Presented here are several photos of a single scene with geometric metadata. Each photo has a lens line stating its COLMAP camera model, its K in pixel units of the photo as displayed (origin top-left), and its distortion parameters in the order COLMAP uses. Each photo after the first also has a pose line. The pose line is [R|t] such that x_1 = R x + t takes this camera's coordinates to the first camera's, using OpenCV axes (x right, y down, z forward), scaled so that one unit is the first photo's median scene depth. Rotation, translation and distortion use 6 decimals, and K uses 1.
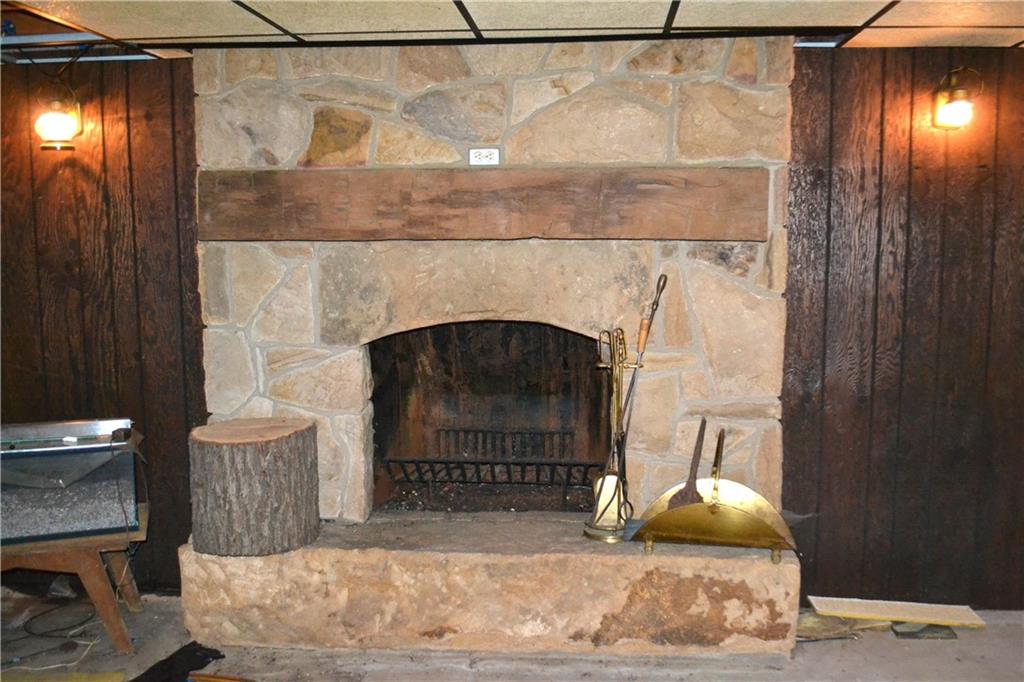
lens RADIAL K [[951.0, 0, 511.7], [0, 951.0, 348.2], [0, 0, 1]] dist [-0.061787, 0.000000]
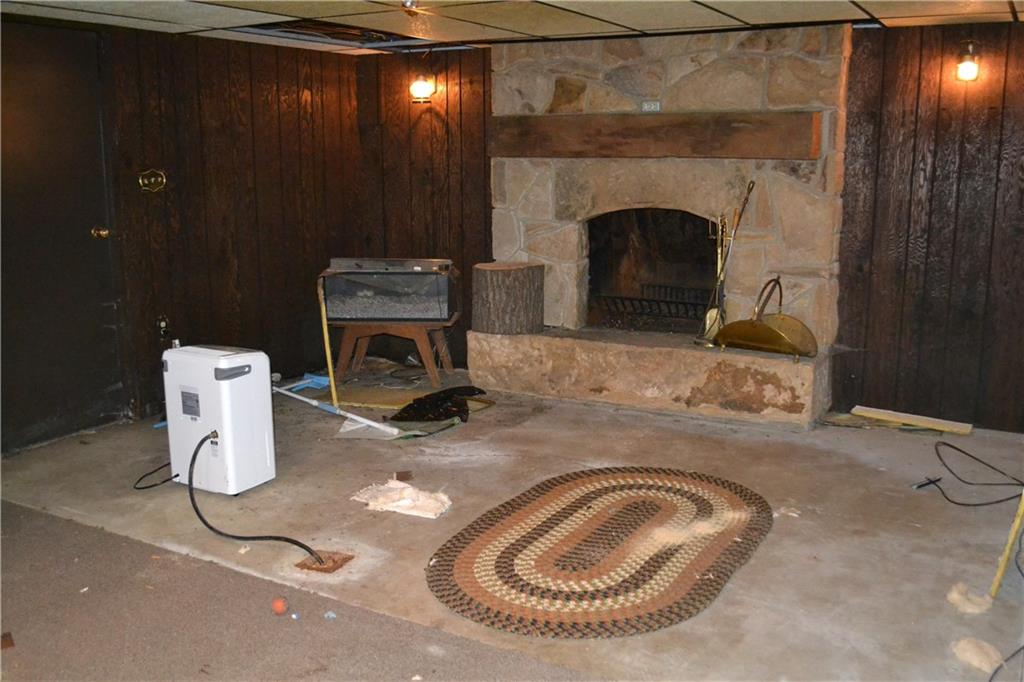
lens RADIAL K [[951.0, 0, 513.5], [0, 951.0, 336.4], [0, 0, 1]] dist [-0.061787, 0.000000]
pose [[0.911106, 0.080935, -0.404149, 0.440656], [-0.052799, 0.995371, 0.080306, 0.071574], [0.408777, -0.051828, 0.911161, -0.584699]]
